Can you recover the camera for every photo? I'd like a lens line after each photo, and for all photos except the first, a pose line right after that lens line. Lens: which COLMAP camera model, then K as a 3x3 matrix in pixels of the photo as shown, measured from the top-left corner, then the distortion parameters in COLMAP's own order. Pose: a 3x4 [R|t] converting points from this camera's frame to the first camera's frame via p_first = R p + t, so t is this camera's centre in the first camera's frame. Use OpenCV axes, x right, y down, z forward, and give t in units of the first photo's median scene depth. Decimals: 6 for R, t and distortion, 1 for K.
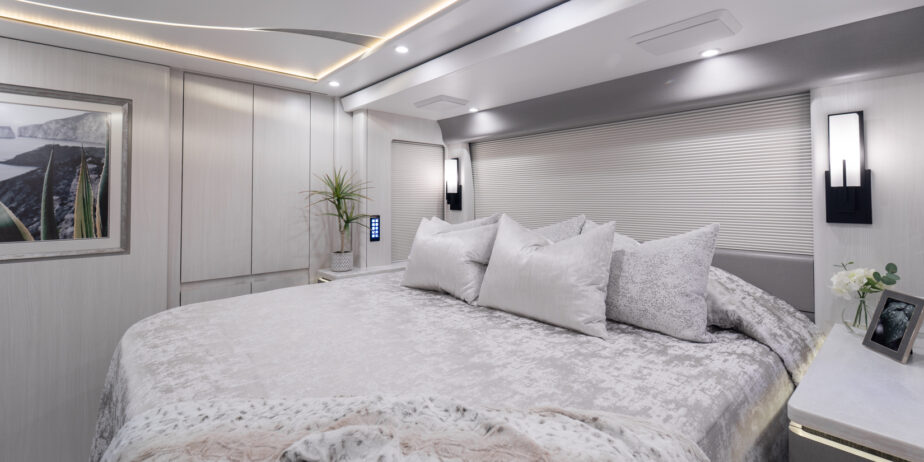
lens RADIAL K [[395.2, 0, 462.0], [0, 395.2, 186.3], [0, 0, 1]] dist [-0.001746, -0.000250]
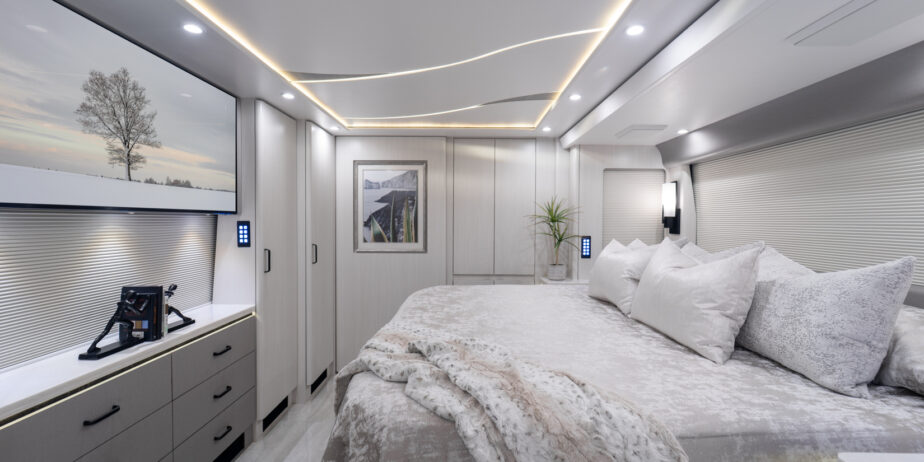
lens RADIAL K [[381.7, 0, 464.4], [0, 381.7, 220.6], [0, 0, 1]] dist [-0.001142, -0.000024]
pose [[0.742244, 0.006753, -0.670096, 0.358418], [0.012608, 0.999632, 0.024038, -0.004456], [0.670011, -0.026291, 0.741885, -0.092616]]
